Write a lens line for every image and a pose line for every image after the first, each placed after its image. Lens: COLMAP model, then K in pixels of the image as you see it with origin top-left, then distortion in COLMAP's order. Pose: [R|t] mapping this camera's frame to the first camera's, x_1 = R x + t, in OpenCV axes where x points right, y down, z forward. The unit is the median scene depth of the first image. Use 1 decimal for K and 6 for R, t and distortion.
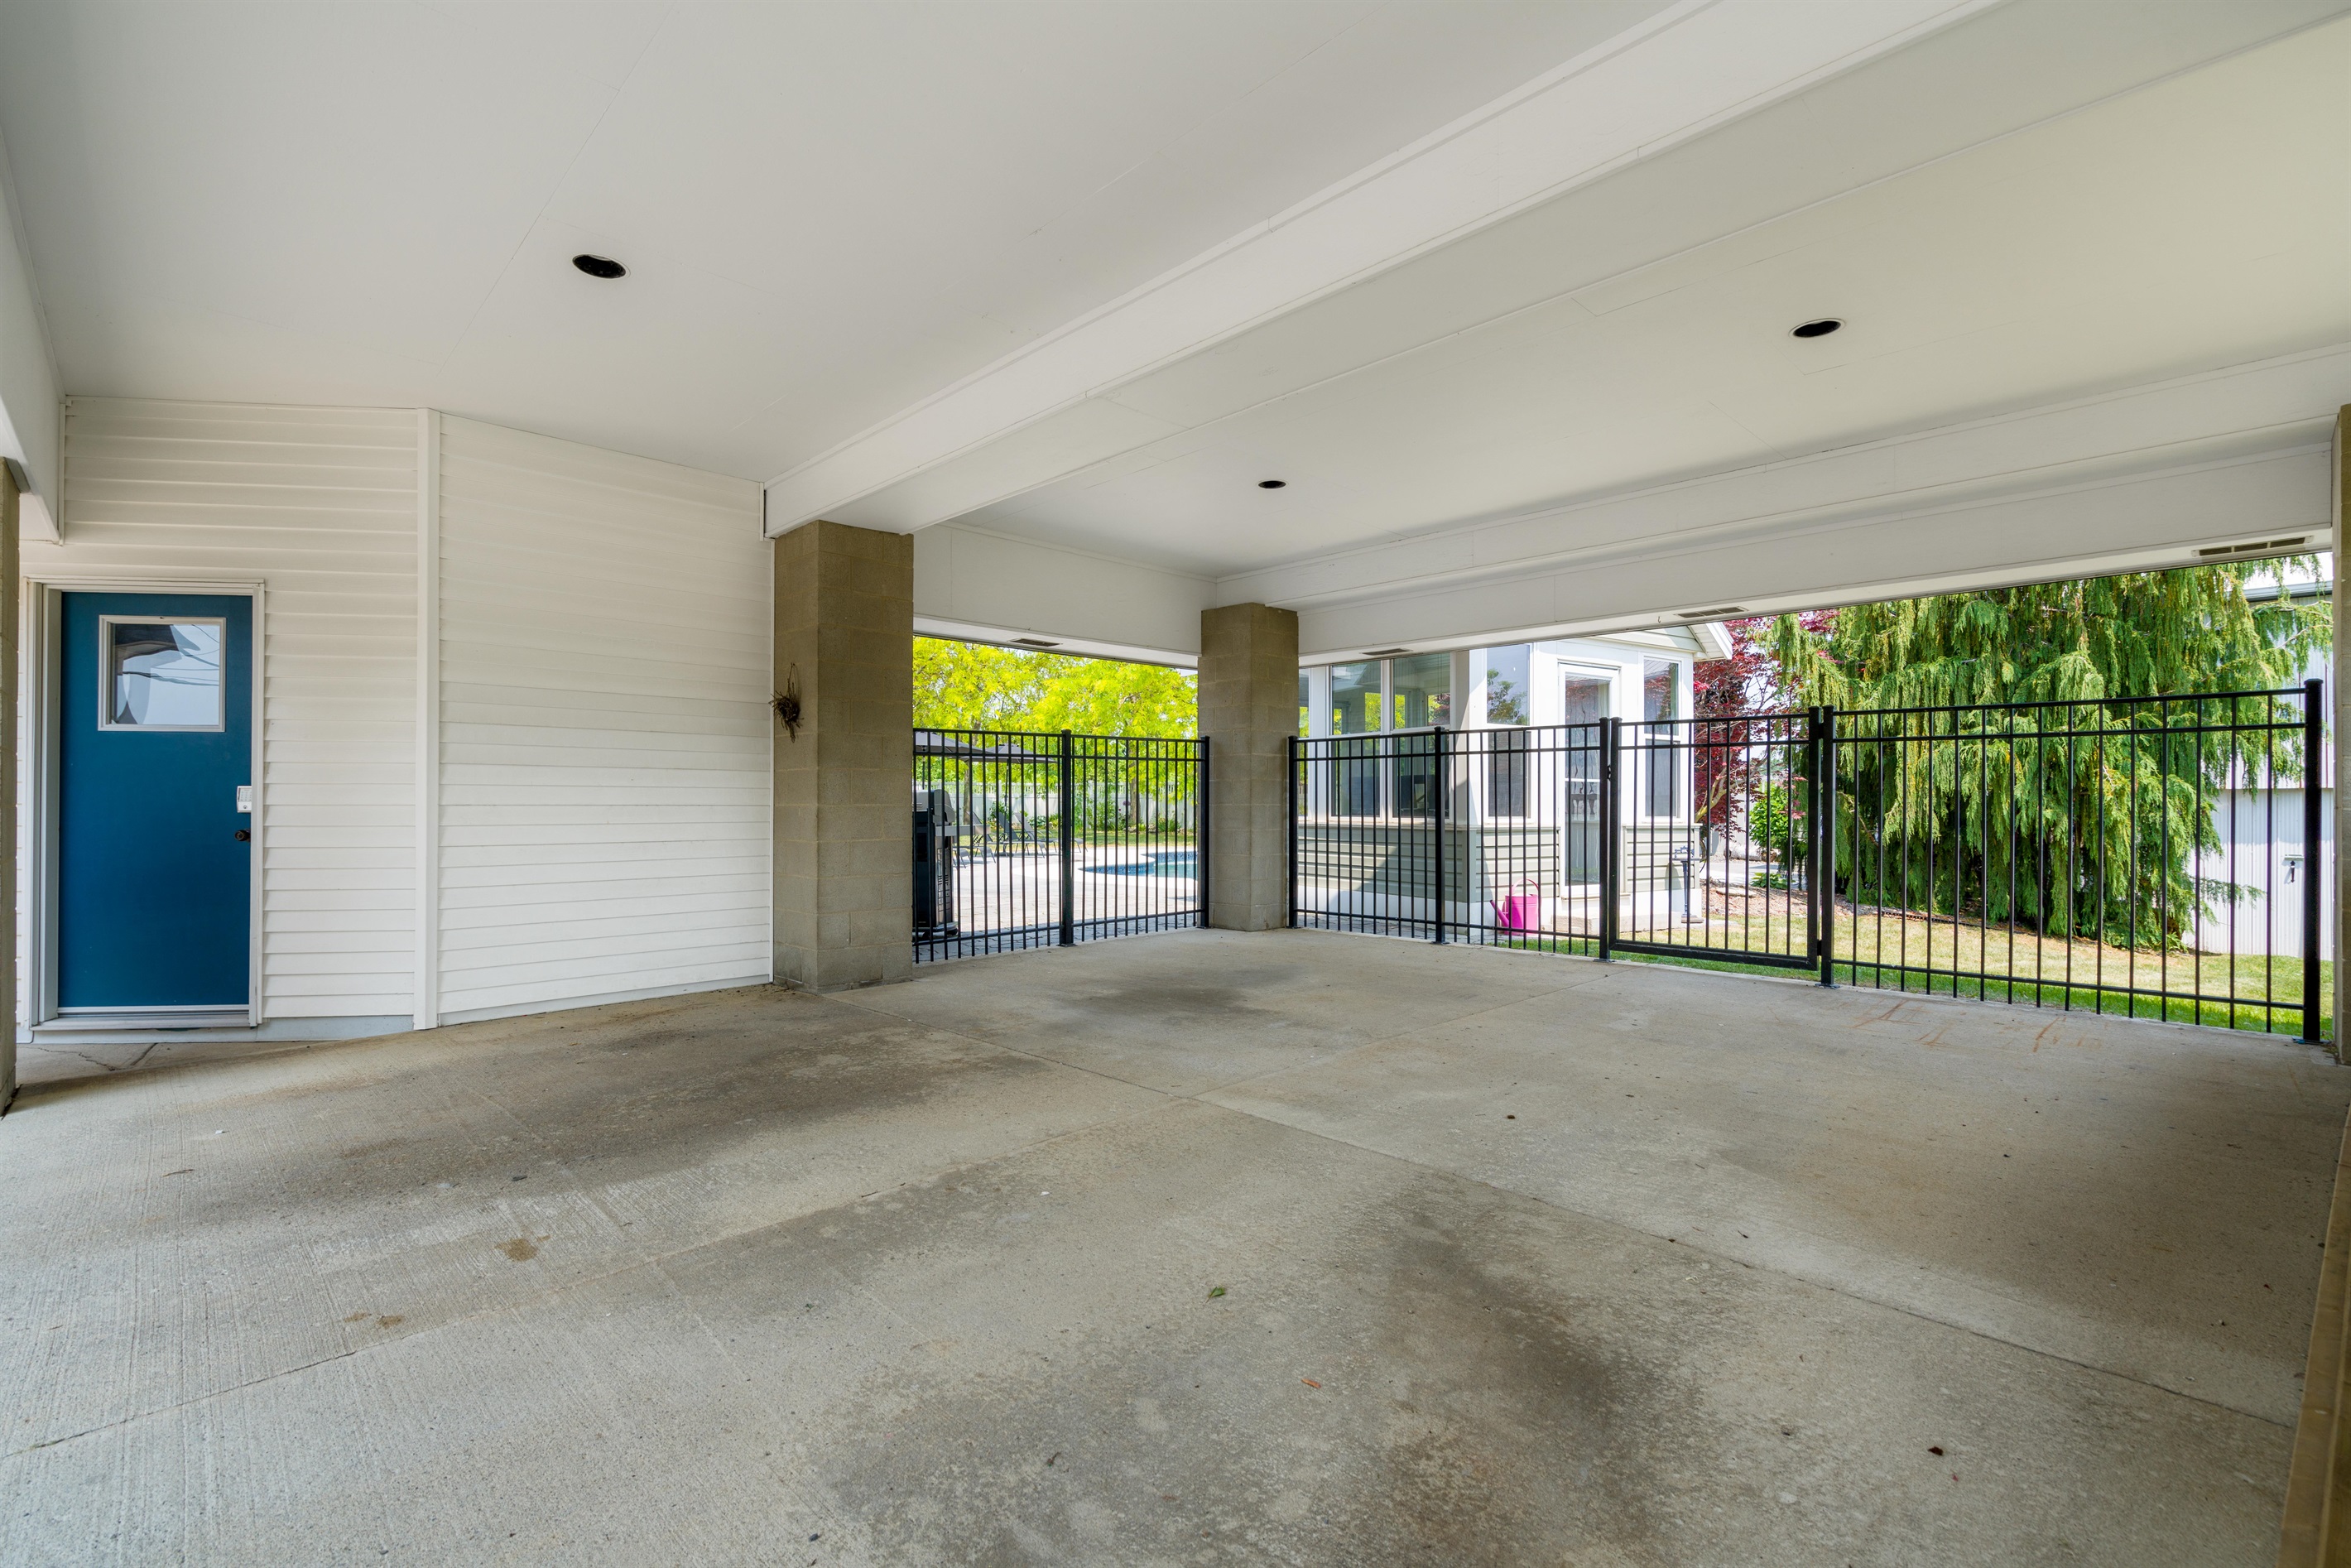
lens RADIAL K [[1049.1, 0, 1170.1], [0, 1049.1, 779.2], [0, 0, 1]] dist [-0.002910, -0.000093]
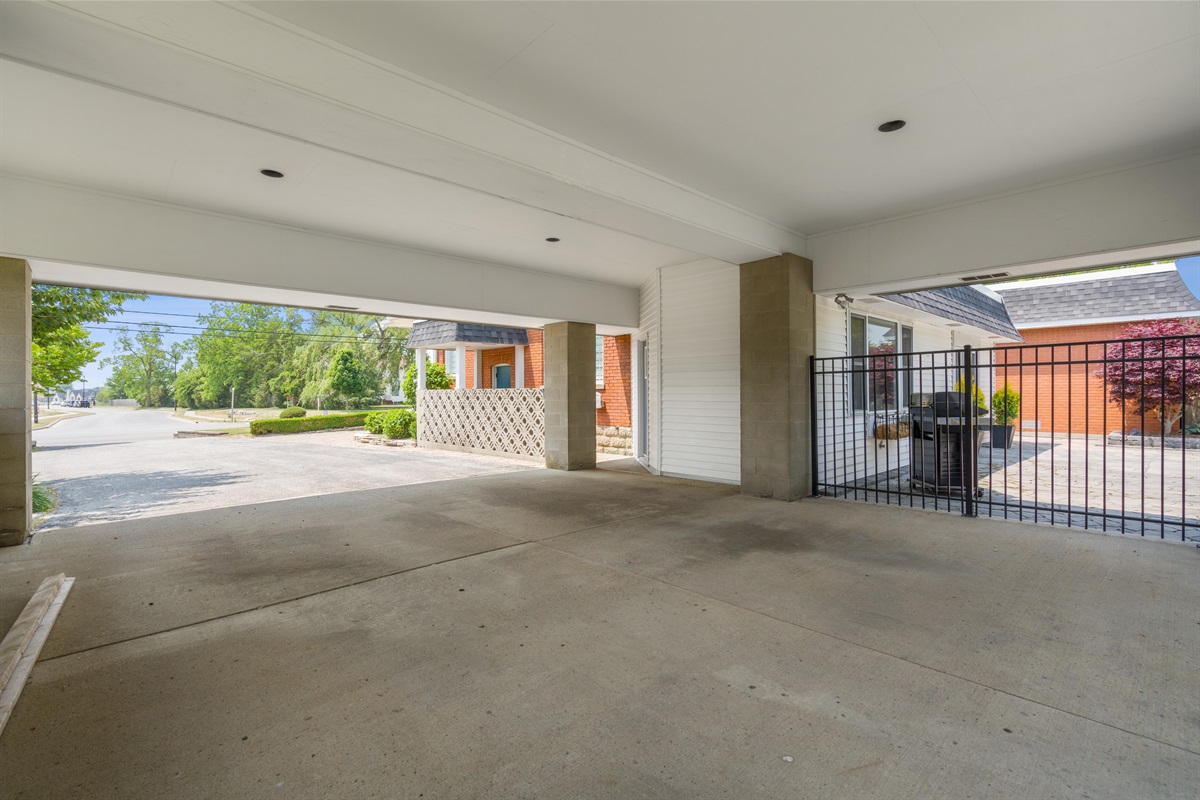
lens RADIAL K [[535.5, 0, 597.3], [0, 535.5, 397.5], [0, 0, 1]] dist [-0.002910, -0.000093]
pose [[-0.017307, 0.009652, -0.999804, 1.336045], [0.026330, 0.999611, 0.009194, -0.006369], [0.999503, -0.026166, -0.017555, 1.368531]]
